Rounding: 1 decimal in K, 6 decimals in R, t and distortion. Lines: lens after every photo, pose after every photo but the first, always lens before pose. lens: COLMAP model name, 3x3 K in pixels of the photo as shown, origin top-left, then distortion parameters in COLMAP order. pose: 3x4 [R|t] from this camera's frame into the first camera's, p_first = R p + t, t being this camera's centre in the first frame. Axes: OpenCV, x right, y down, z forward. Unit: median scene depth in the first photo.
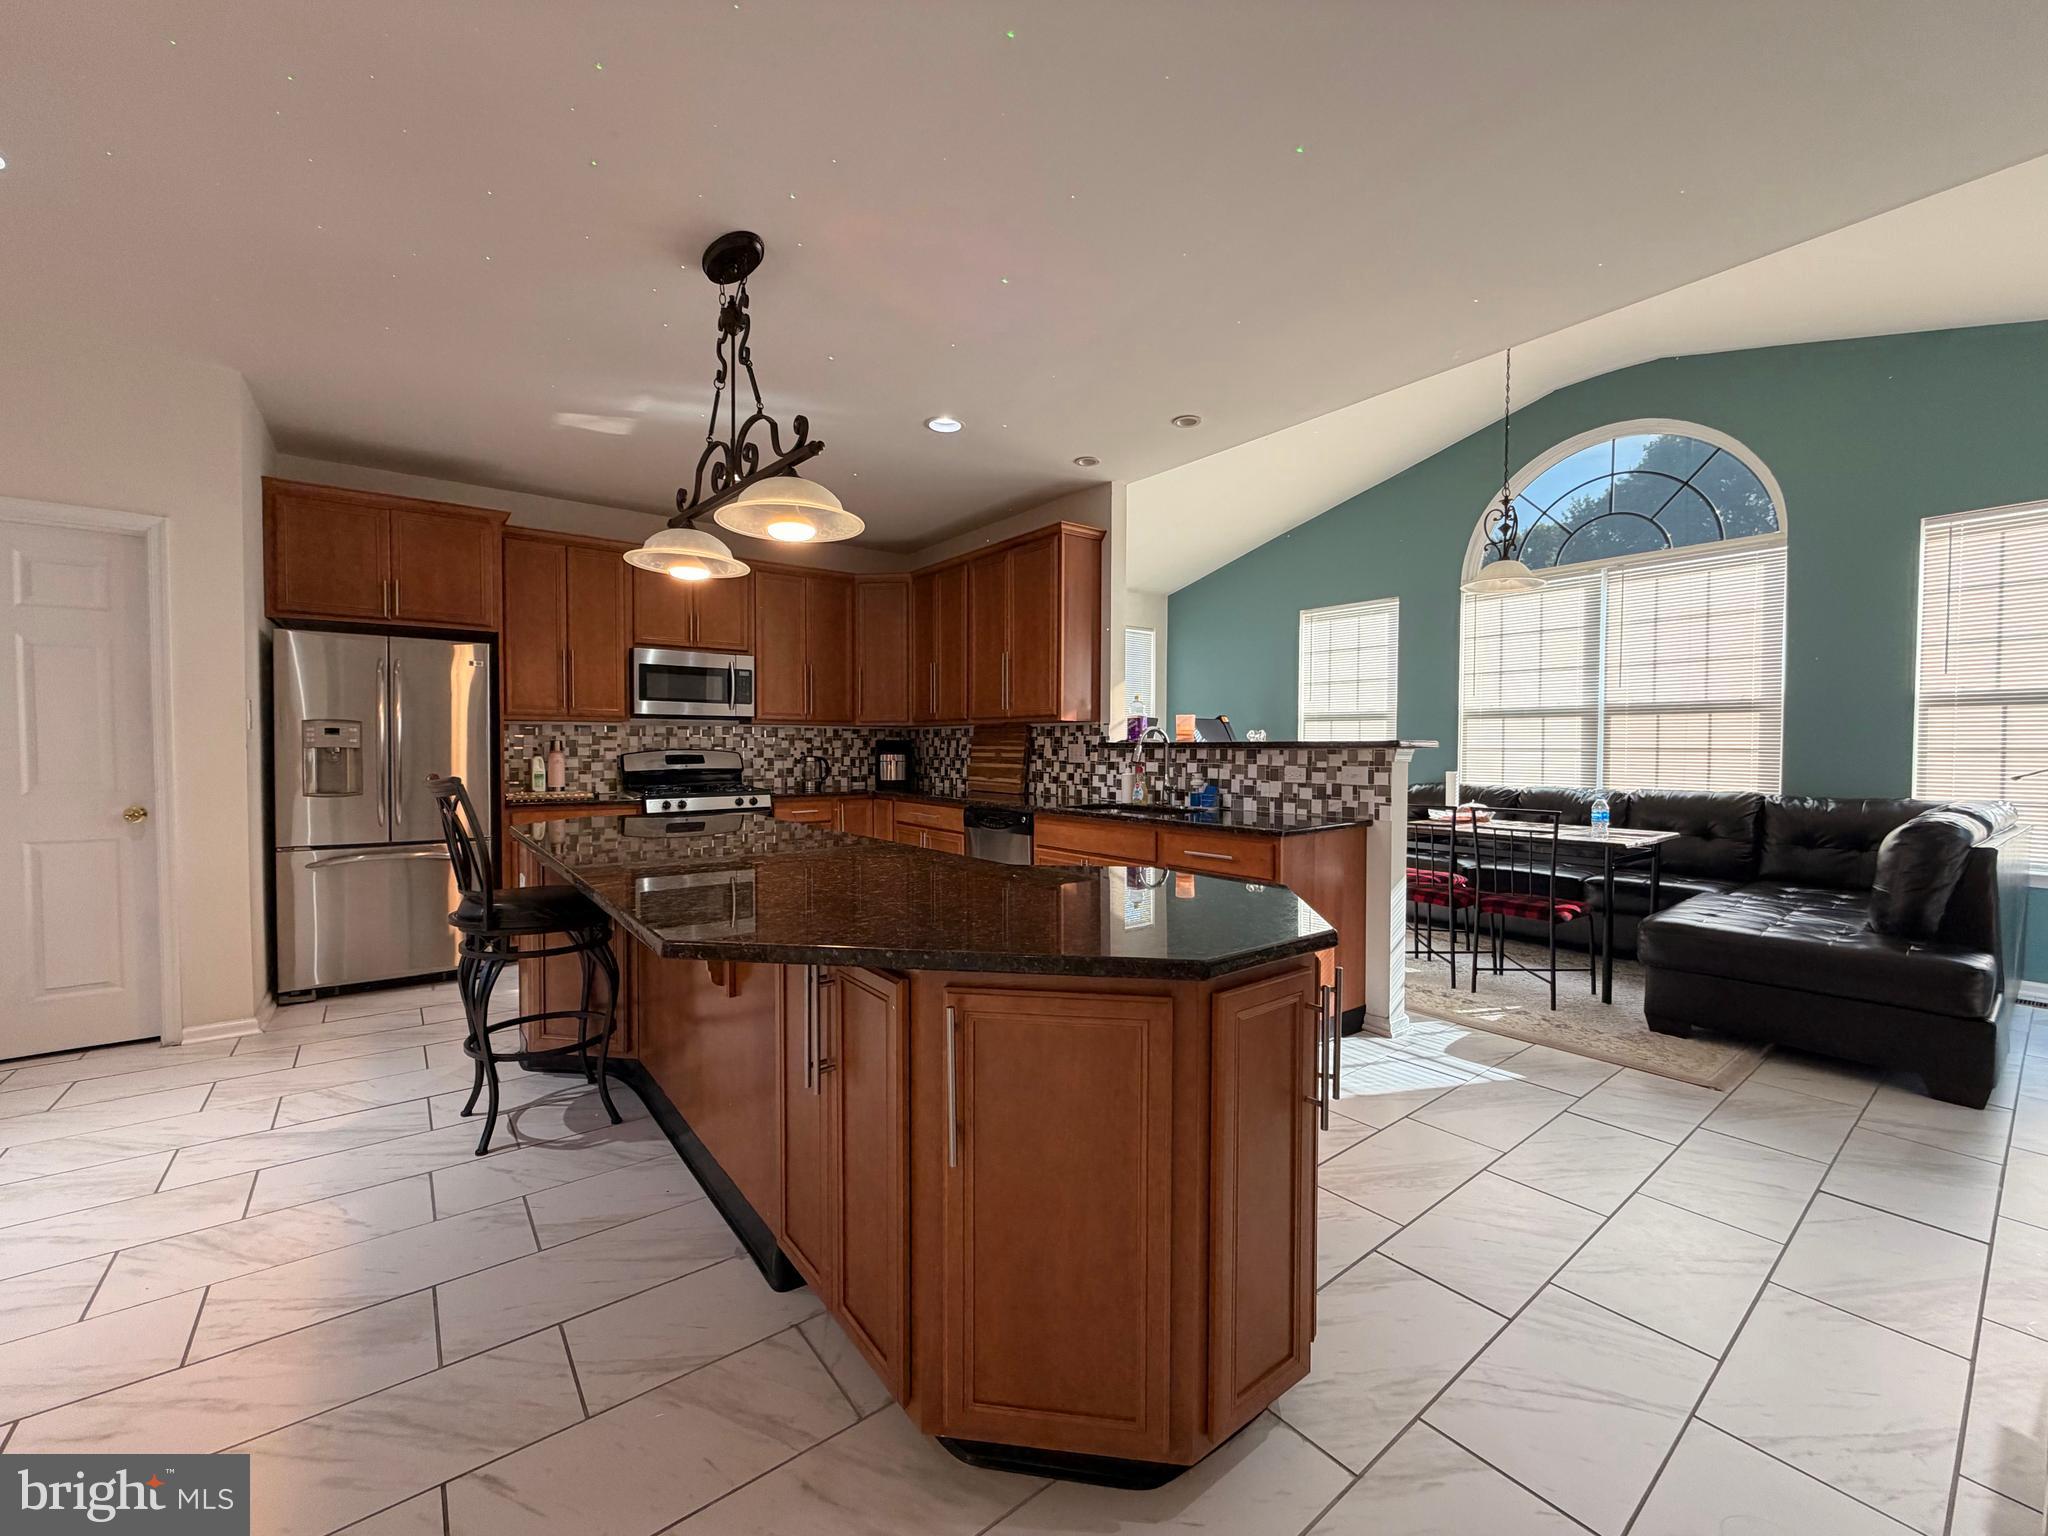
lens RADIAL K [[819.3, 0, 1014.3], [0, 819.3, 760.1], [0, 0, 1]] dist [0.001167, 0.000850]
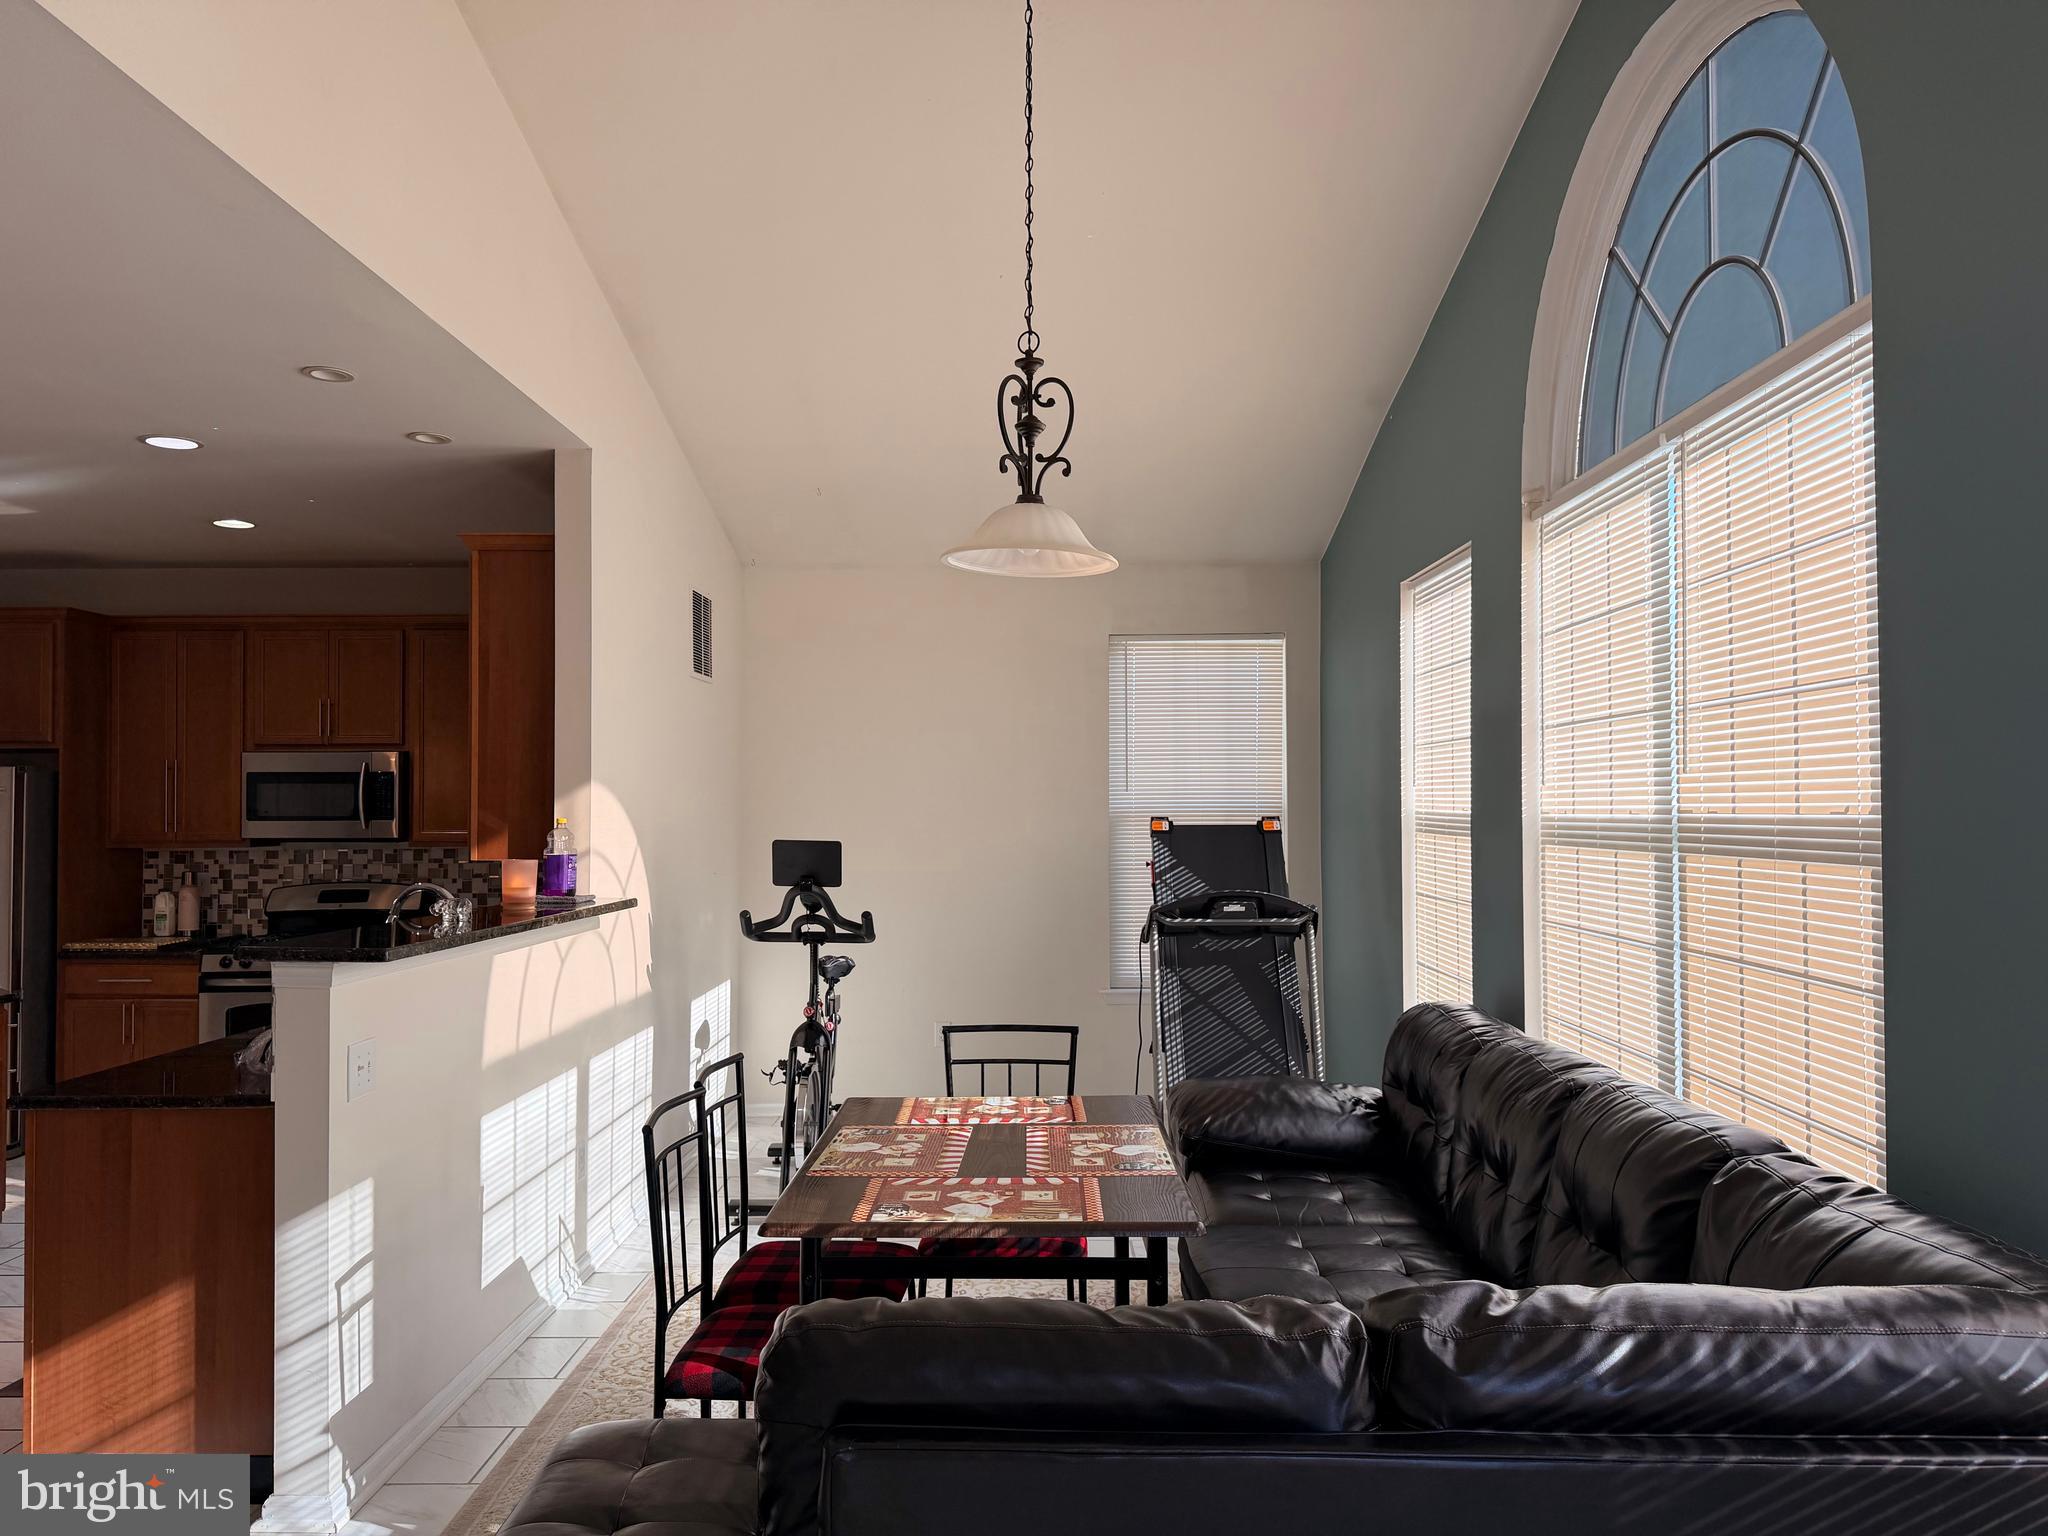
lens RADIAL K [[1436.7, 0, 1030.1], [0, 1436.7, 762.5], [0, 0, 1]] dist [0.069277, -0.087911]
pose [[0.797075, -0.025422, -0.603345, 0.902885], [-0.006146, 0.998720, -0.050201, -0.060921], [0.603849, 0.043723, 0.795899, 0.350928]]
